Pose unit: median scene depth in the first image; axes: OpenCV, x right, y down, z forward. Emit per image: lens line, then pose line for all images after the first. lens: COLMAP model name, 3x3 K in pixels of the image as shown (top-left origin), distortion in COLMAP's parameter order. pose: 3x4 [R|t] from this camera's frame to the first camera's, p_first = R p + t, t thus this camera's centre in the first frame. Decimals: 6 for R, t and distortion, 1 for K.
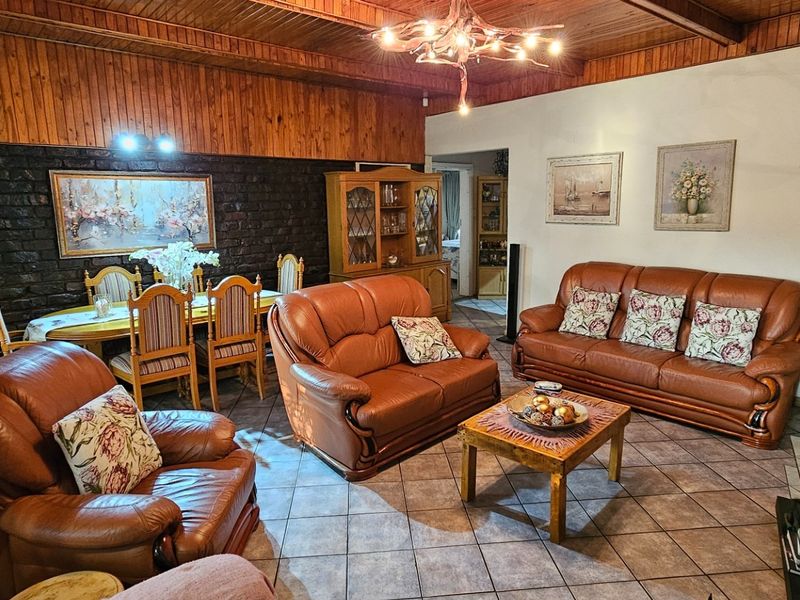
lens RADIAL K [[520.6, 0, 402.4], [0, 520.6, 298.1], [0, 0, 1]] dist [-0.000565, 0.000177]
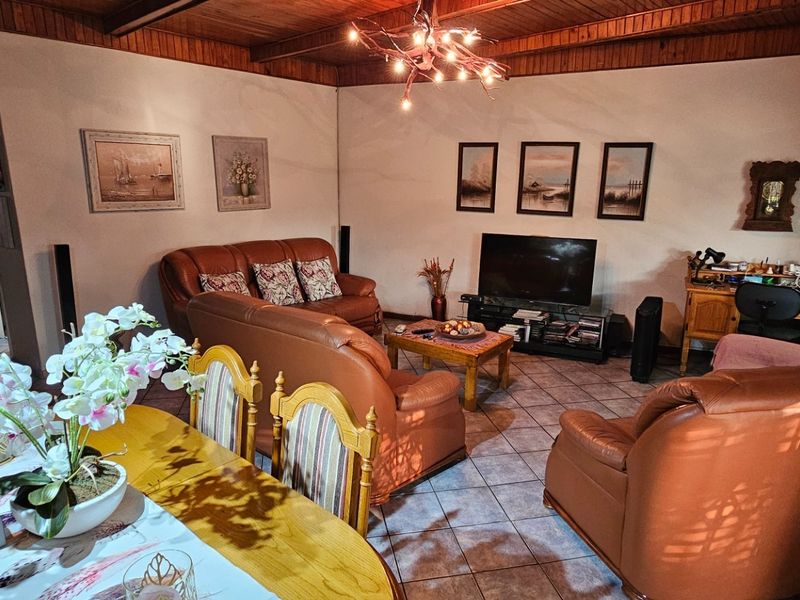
lens RADIAL K [[520.6, 0, 401.5], [0, 520.6, 299.9], [0, 0, 1]] dist [-0.000565, 0.000177]
pose [[-0.102659, -0.222229, 0.969575, -0.693003], [0.169220, 0.956615, 0.237176, -0.152889], [-0.980217, 0.188419, -0.060600, 0.747490]]
